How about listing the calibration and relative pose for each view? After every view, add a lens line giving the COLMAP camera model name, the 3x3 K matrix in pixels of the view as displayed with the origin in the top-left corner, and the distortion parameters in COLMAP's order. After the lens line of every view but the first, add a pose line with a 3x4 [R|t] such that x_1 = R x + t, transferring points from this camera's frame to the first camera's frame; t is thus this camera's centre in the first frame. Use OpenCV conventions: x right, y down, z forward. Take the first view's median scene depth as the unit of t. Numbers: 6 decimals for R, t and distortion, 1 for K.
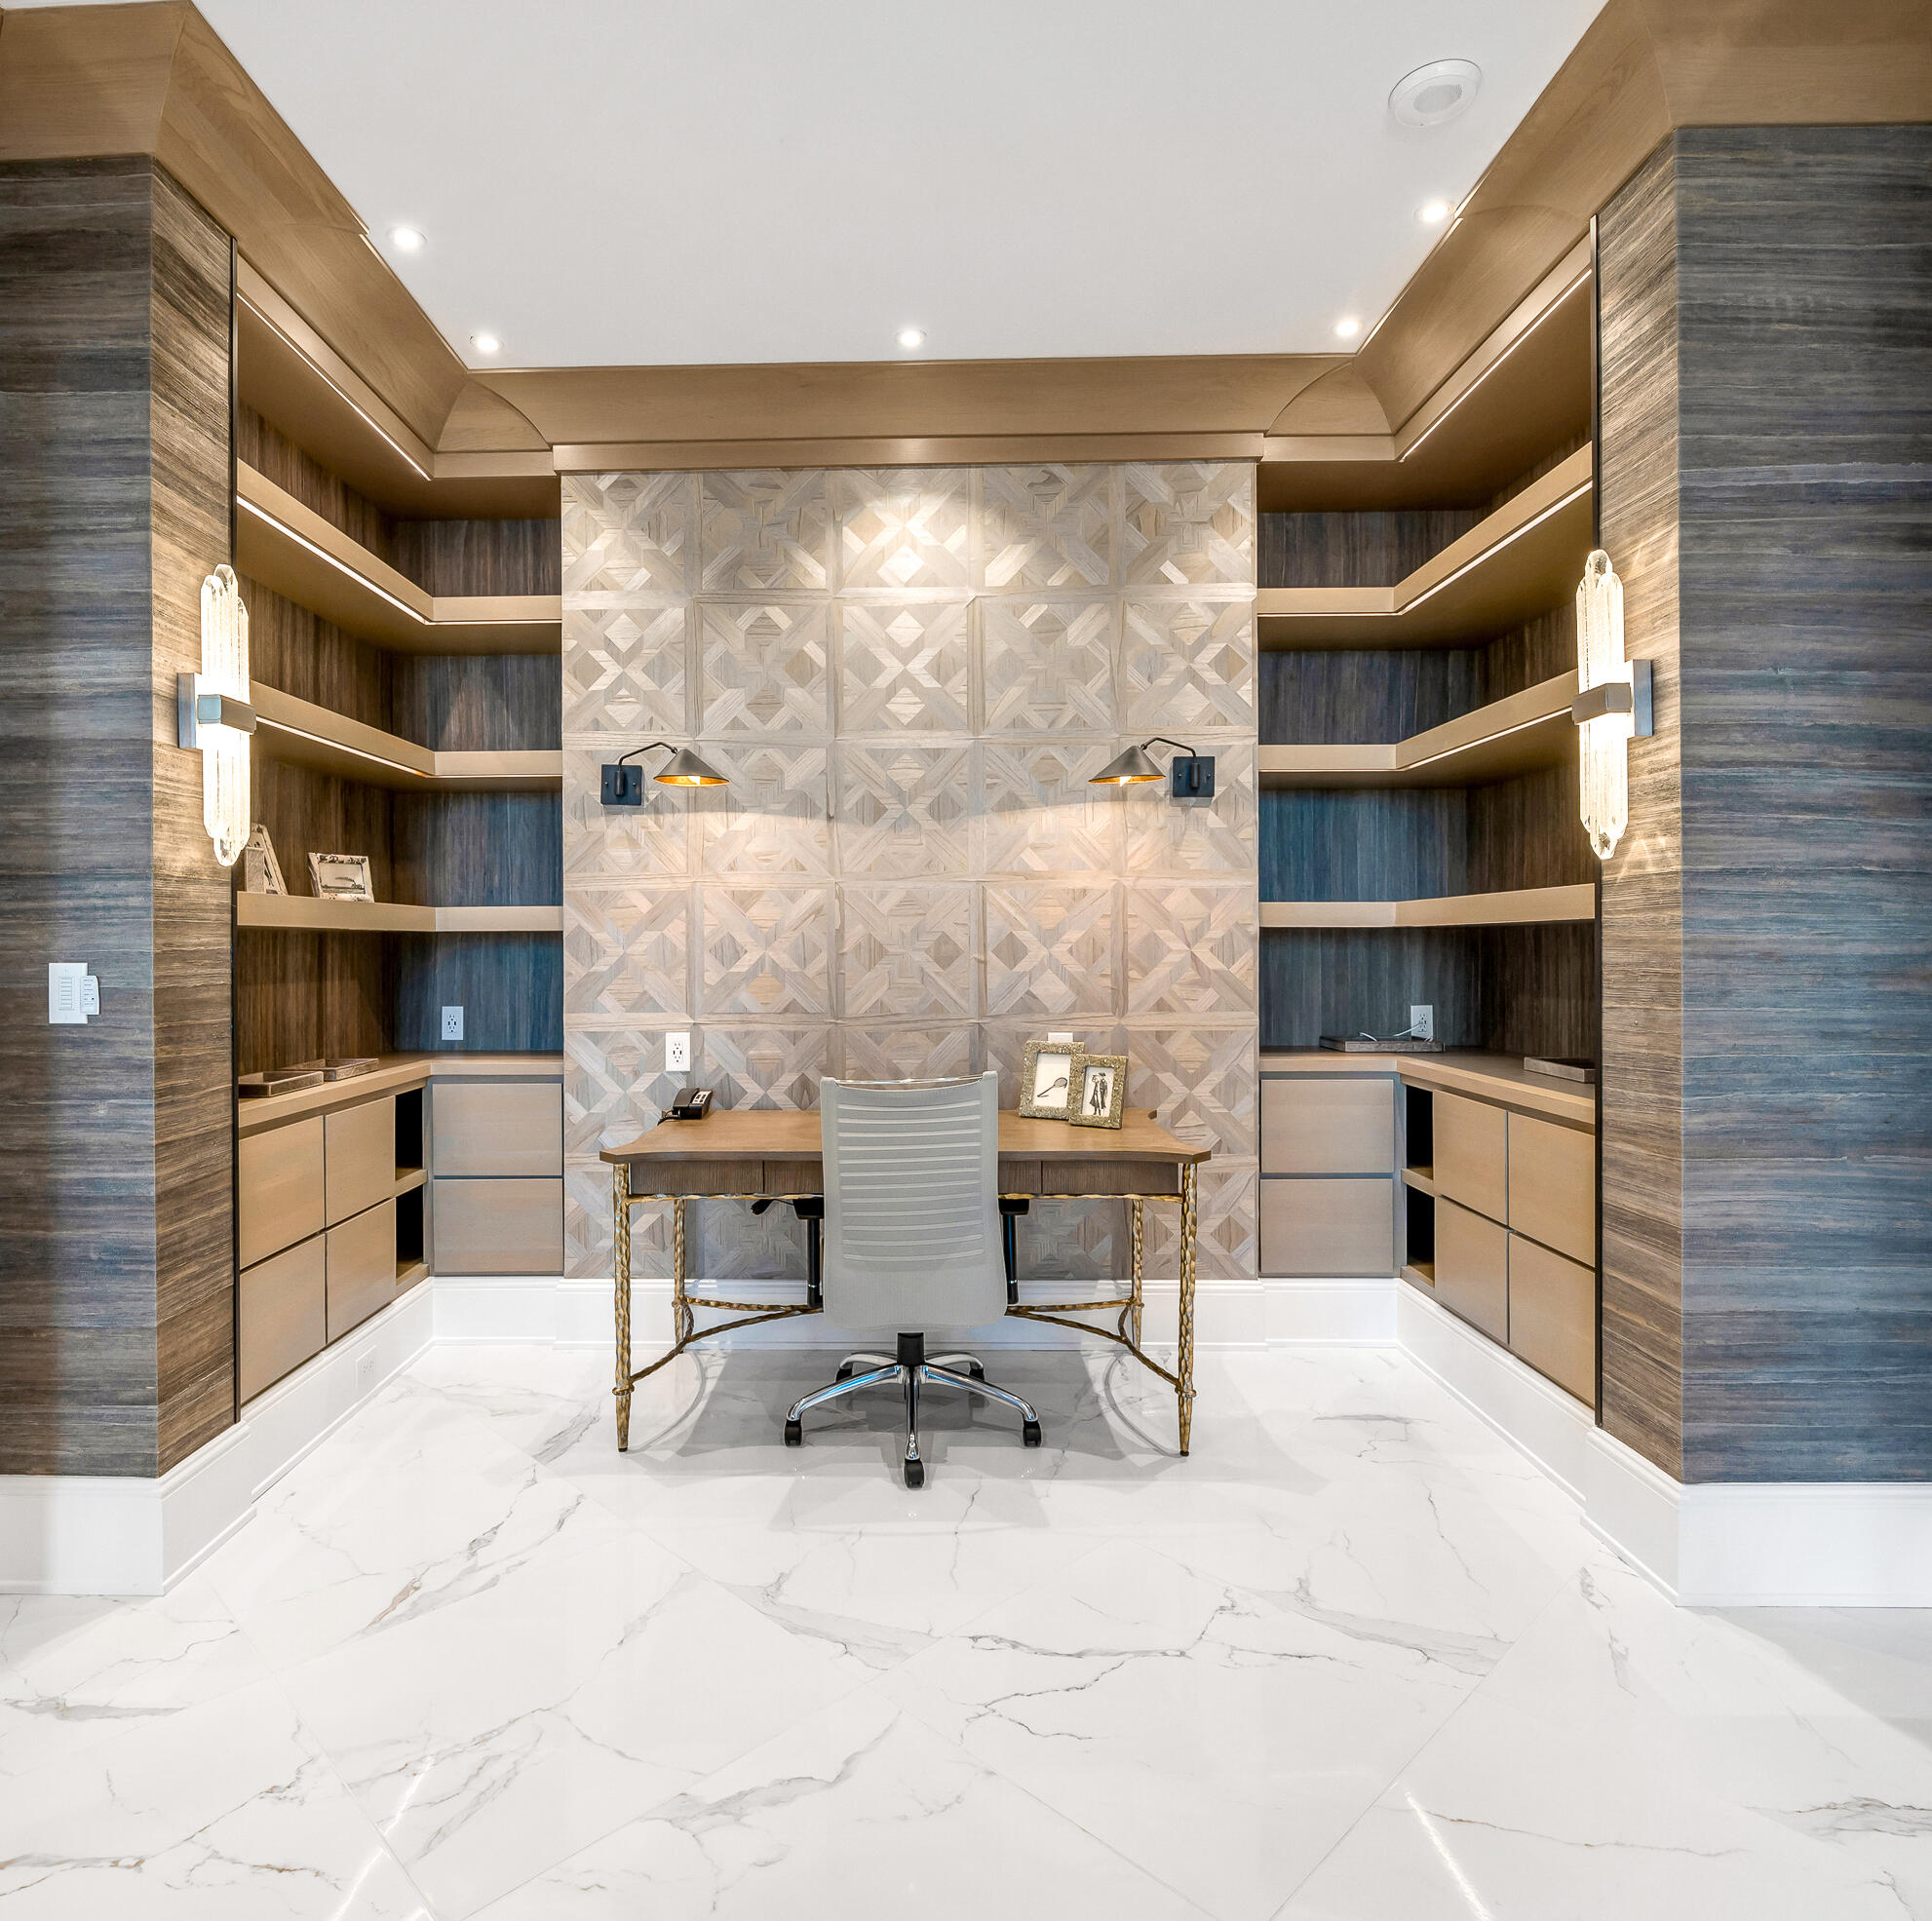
lens RADIAL K [[1213.5, 0, 959.3], [0, 1213.5, 942.7], [0, 0, 1]] dist [-0.007330, -0.003436]
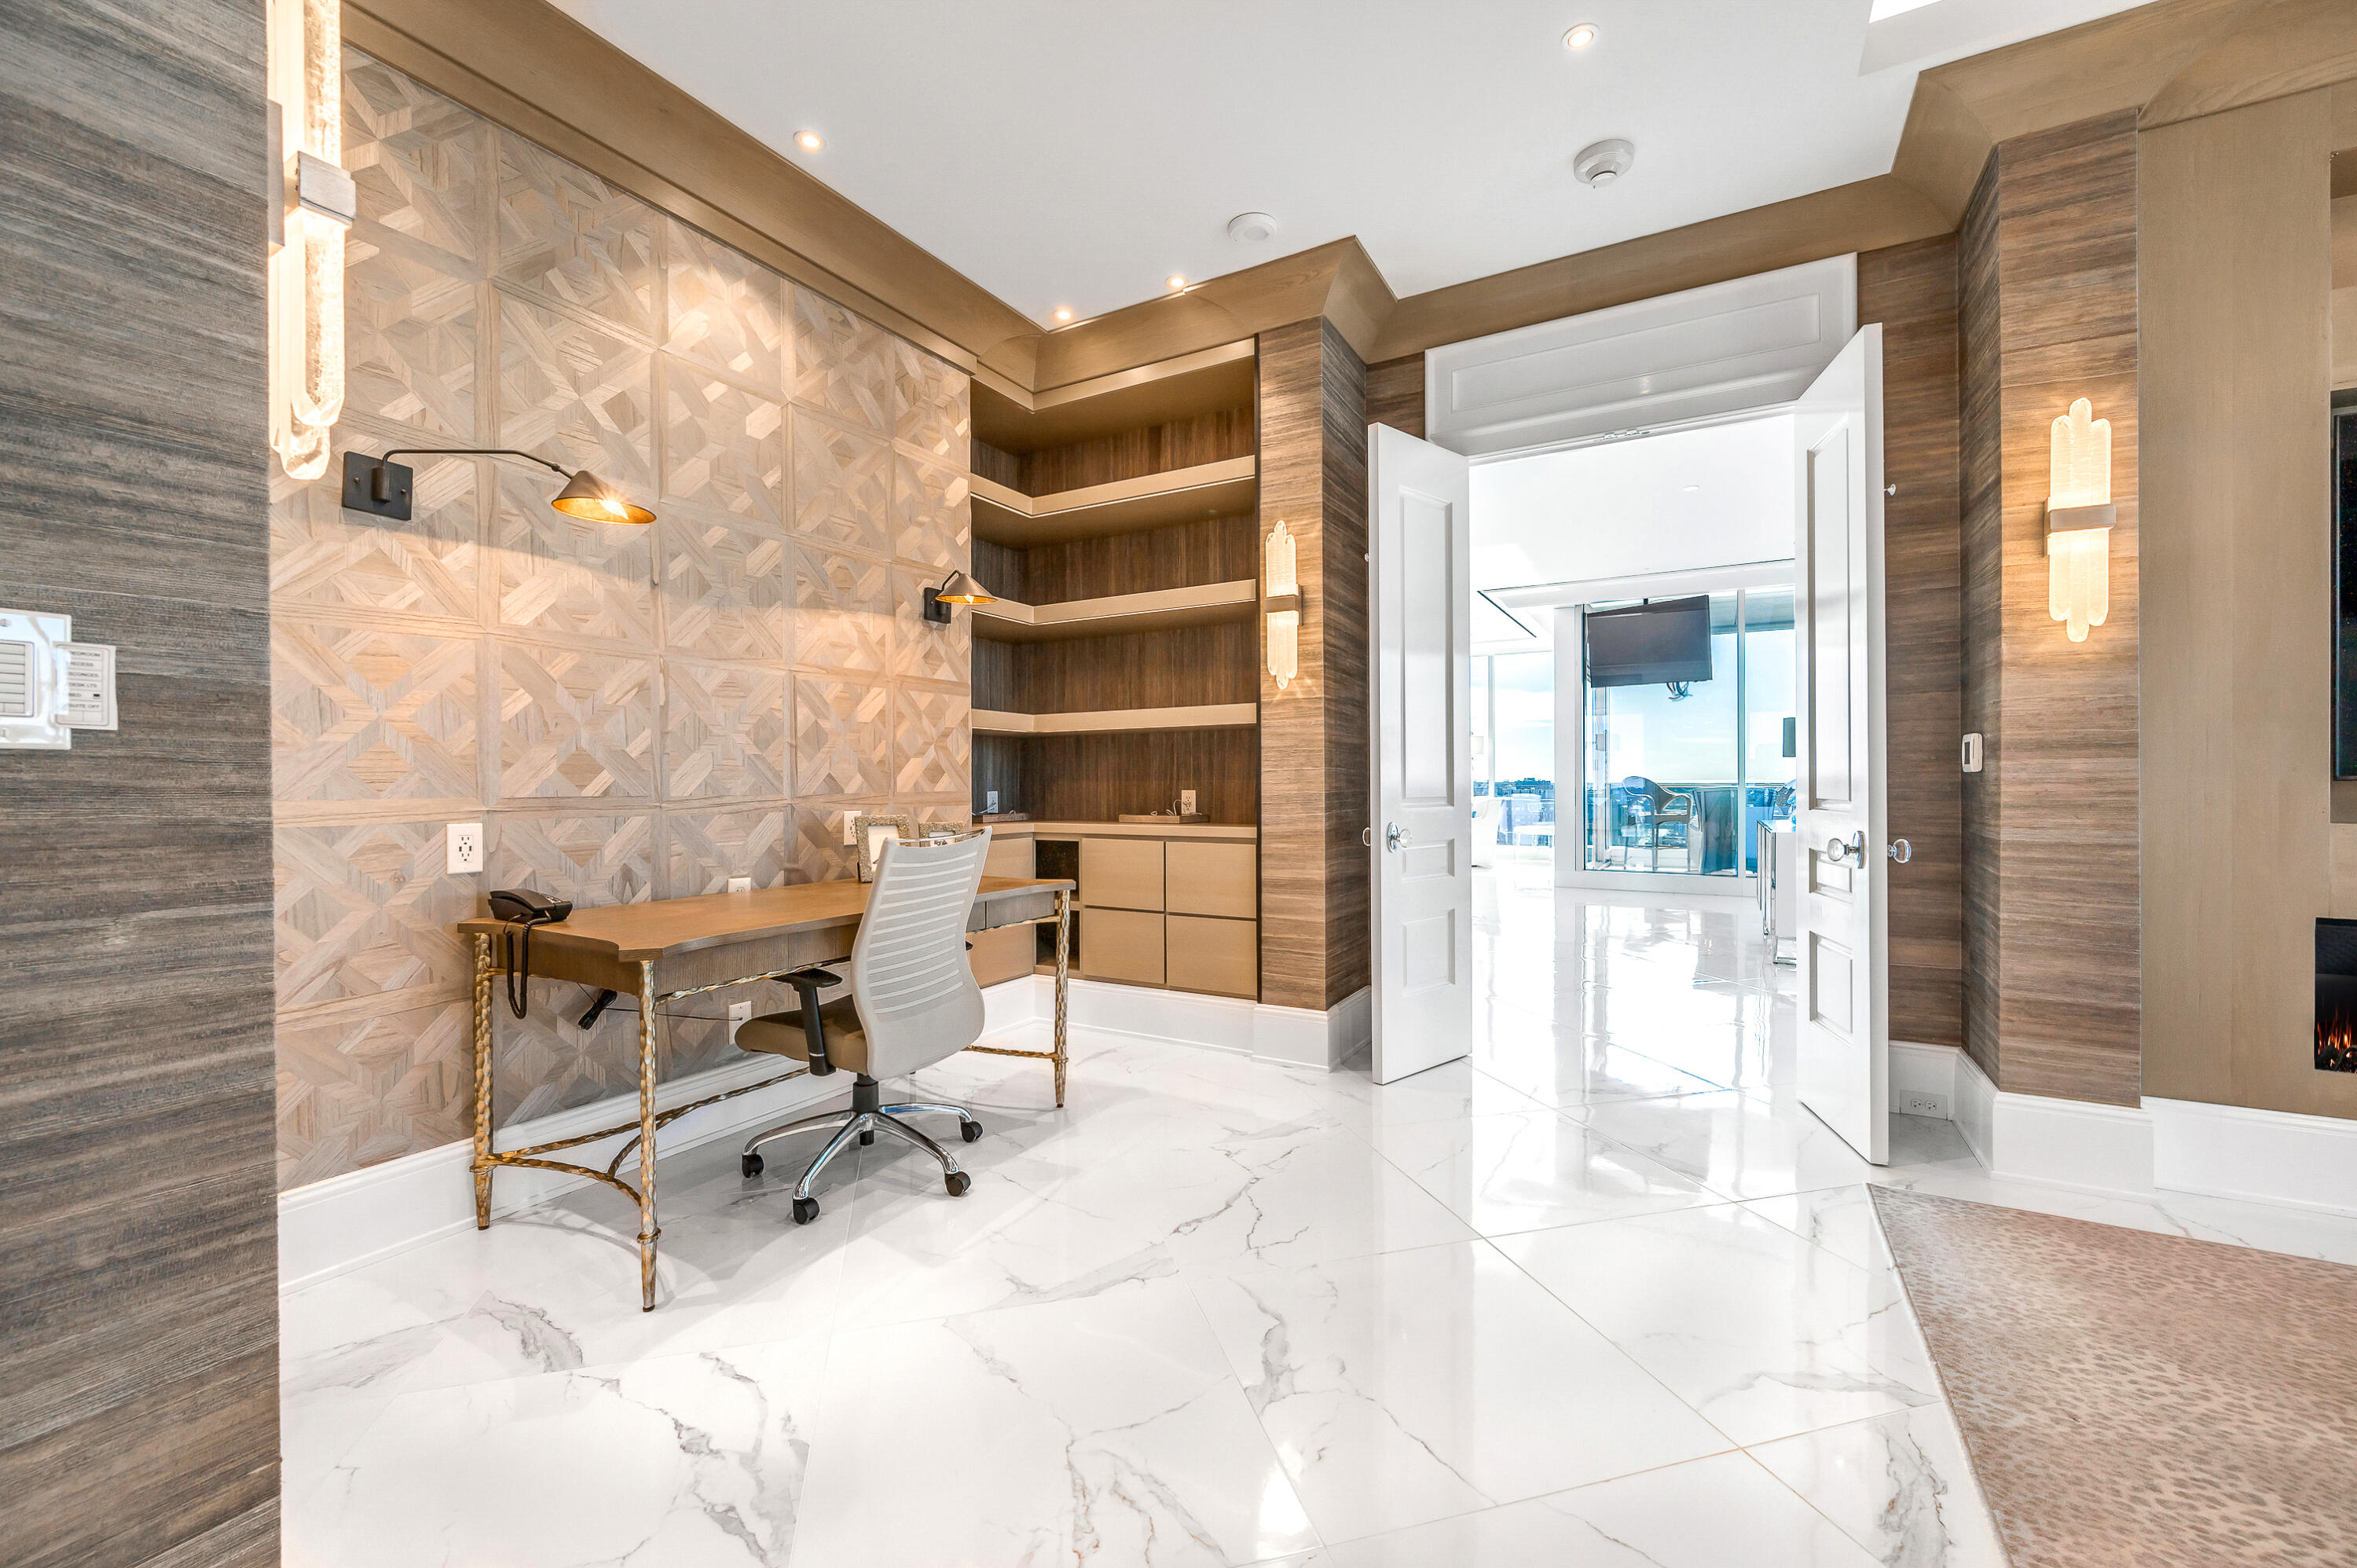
lens RADIAL K [[935.2, 0, 1189.5], [0, 935.2, 787.1], [0, 0, 1]] dist [-0.009363, -0.000160]
pose [[0.474786, -0.002982, 0.880096, -0.586445], [0.007663, 0.999970, -0.000746, 0.059855], [-0.880068, 0.007099, 0.474795, 0.332840]]
